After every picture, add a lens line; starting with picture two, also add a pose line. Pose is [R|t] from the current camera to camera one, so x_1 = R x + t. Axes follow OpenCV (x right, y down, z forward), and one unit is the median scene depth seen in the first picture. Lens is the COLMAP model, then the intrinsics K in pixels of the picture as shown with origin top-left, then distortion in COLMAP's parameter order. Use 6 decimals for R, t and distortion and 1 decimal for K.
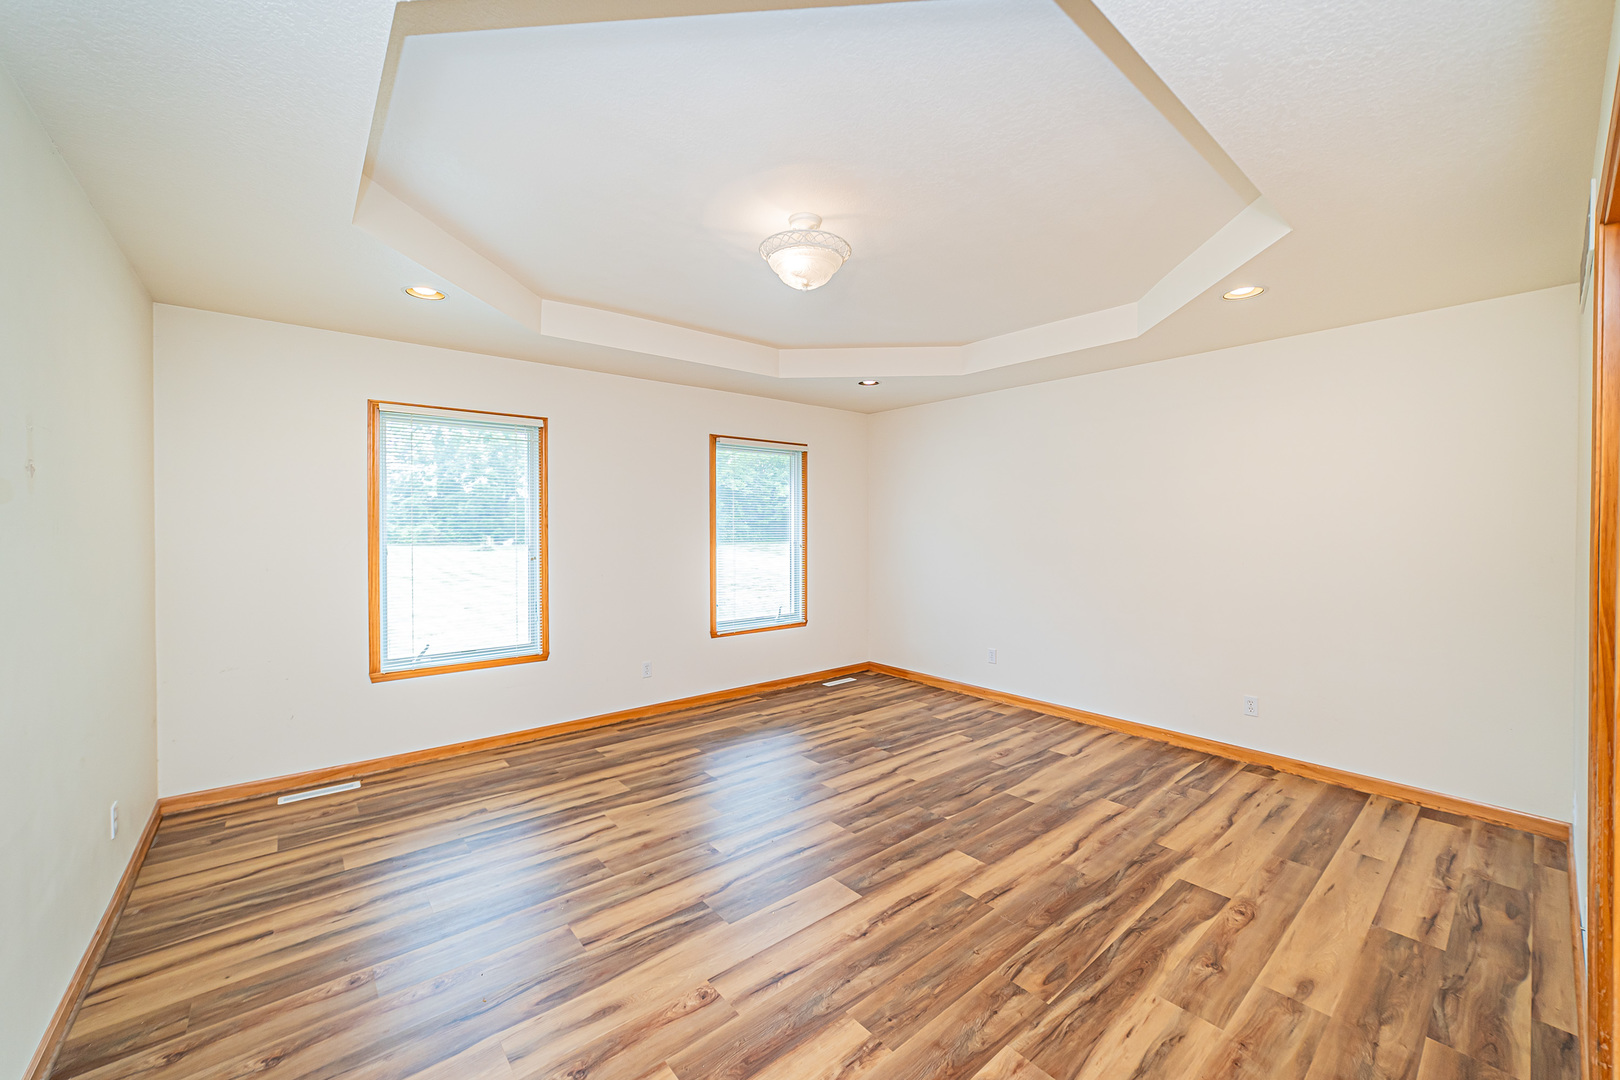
lens RADIAL K [[636.0, 0, 809.7], [0, 636.0, 533.5], [0, 0, 1]] dist [-0.008377, 0.002274]
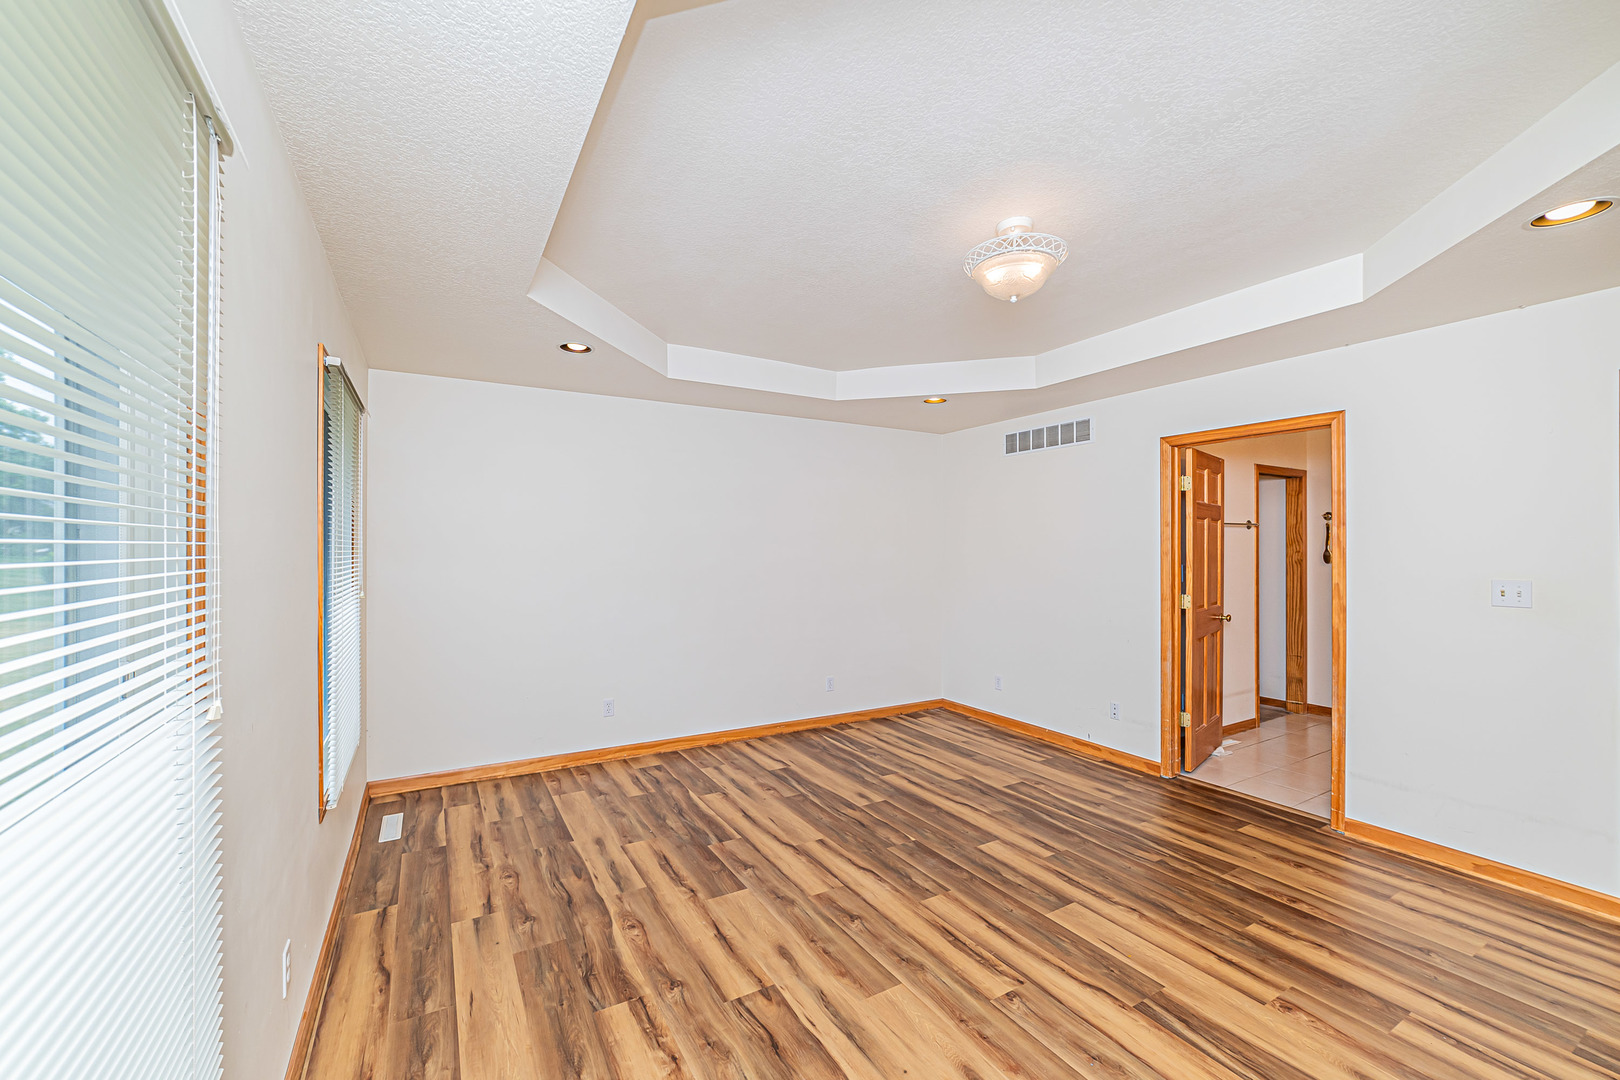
lens RADIAL K [[636.0, 0, 808.4], [0, 636.0, 547.8], [0, 0, 1]] dist [-0.008377, 0.002274]
pose [[0.170603, 0.005310, 0.985326, -0.703751], [0.008627, 0.999939, -0.006883, -0.015043], [-0.985302, 0.009675, 0.170547, 0.840608]]
